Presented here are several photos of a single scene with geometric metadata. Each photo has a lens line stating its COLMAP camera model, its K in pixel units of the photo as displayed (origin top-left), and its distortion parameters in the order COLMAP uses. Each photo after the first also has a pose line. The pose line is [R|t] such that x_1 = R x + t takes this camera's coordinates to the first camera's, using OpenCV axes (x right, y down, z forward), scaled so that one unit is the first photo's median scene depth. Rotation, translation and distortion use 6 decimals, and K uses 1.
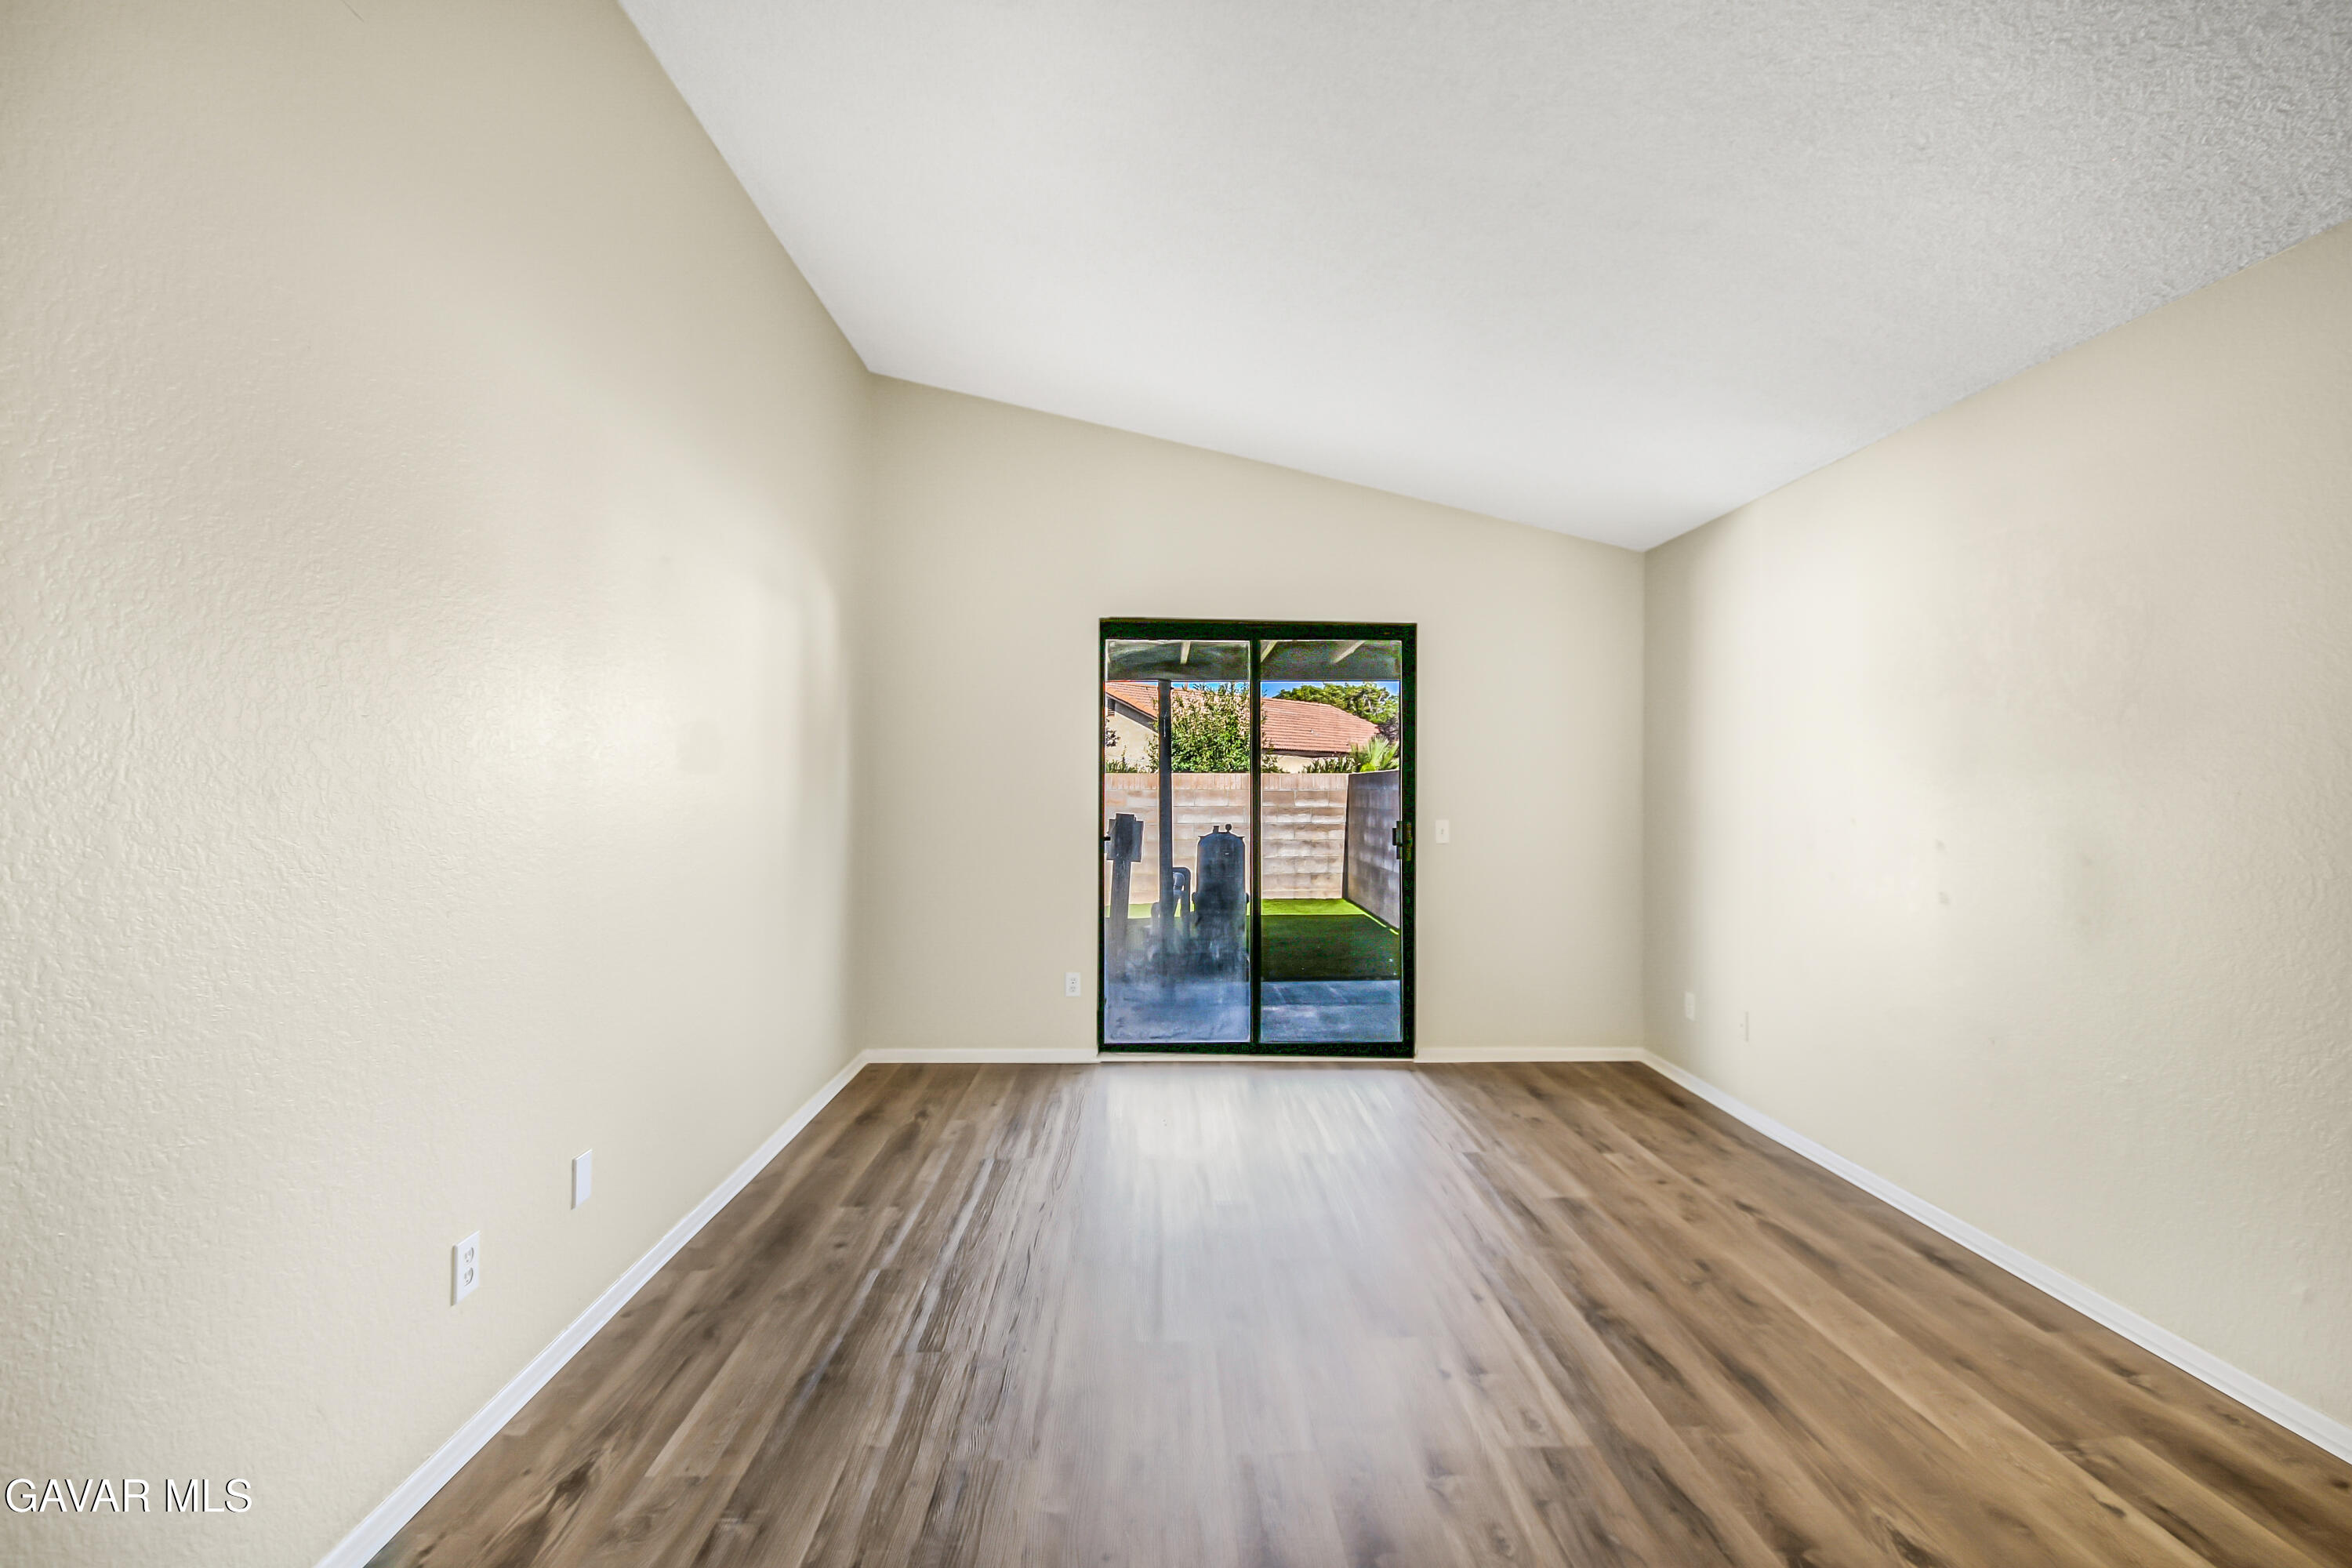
lens RADIAL K [[1063.2, 0, 1174.9], [0, 1063.2, 784.3], [0, 0, 1]] dist [-0.002569, -0.000382]
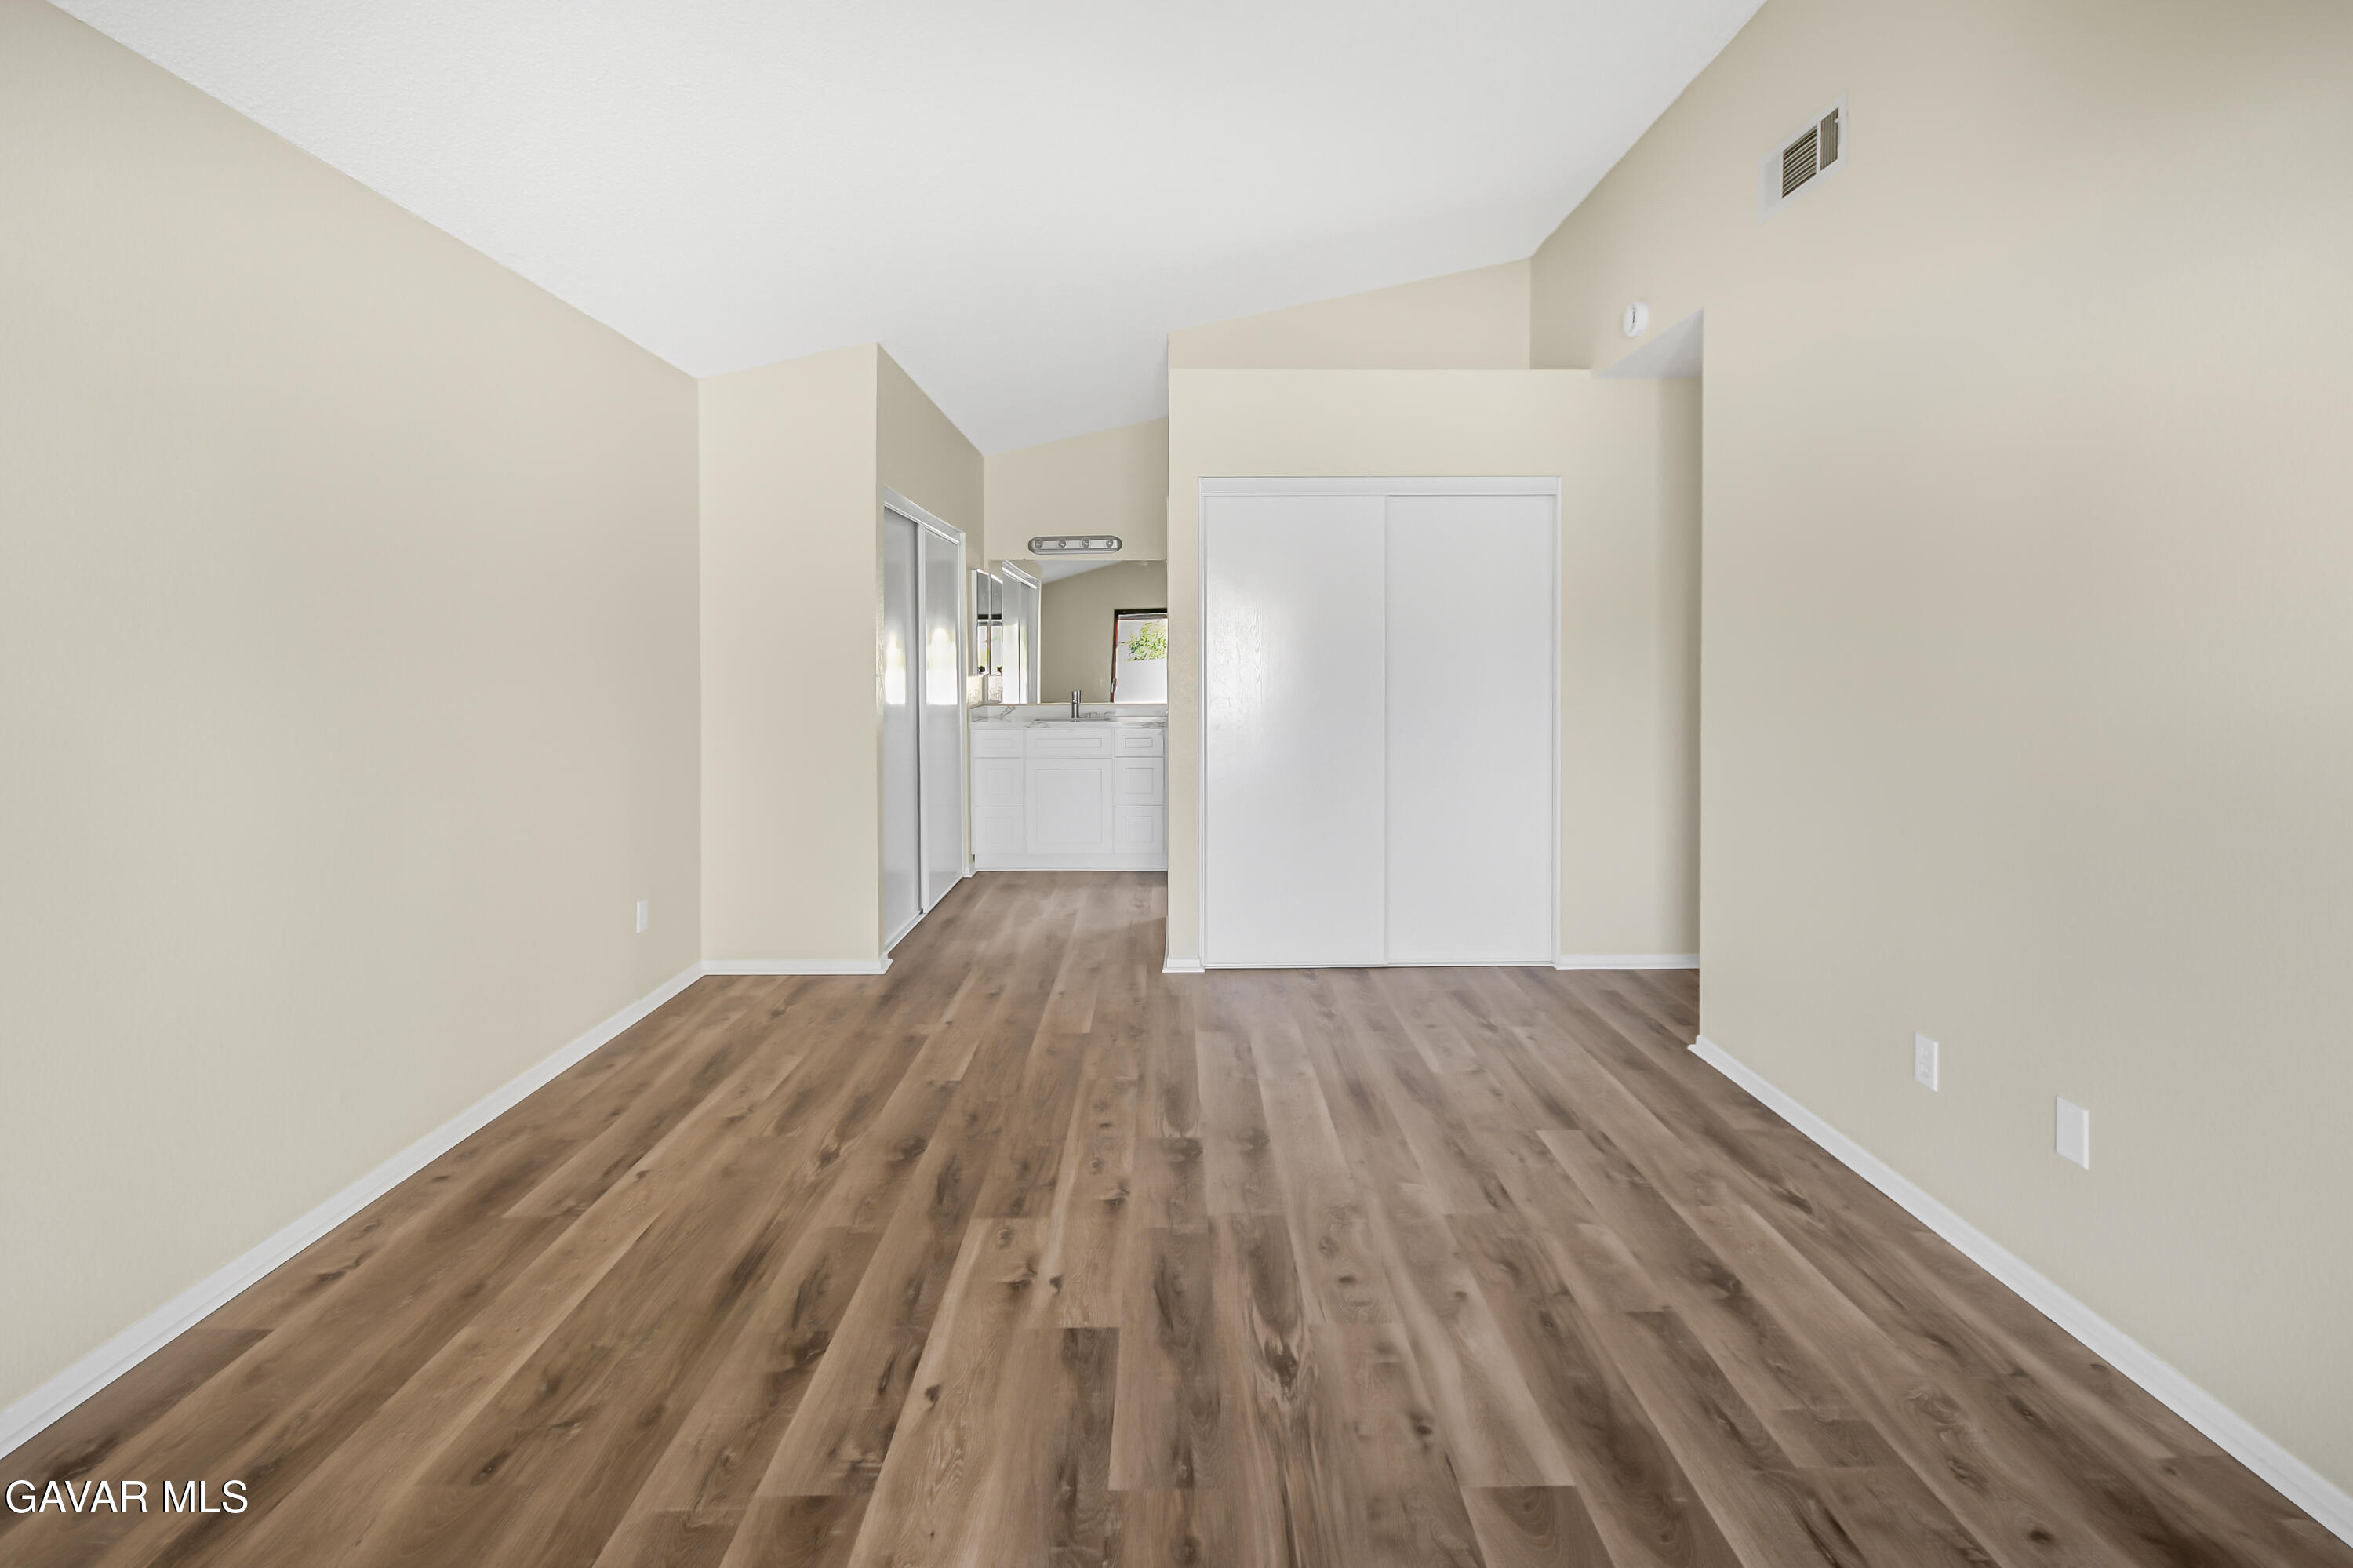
lens RADIAL K [[1063.7, 0, 1178.7], [0, 1063.7, 784.1], [0, 0, 1]] dist [-0.002569, -0.000382]
pose [[-0.999730, -0.006483, 0.022293, 0.126163], [-0.003672, 0.992289, 0.123893, 0.002749], [-0.022924, 0.123778, -0.992045, 1.848114]]
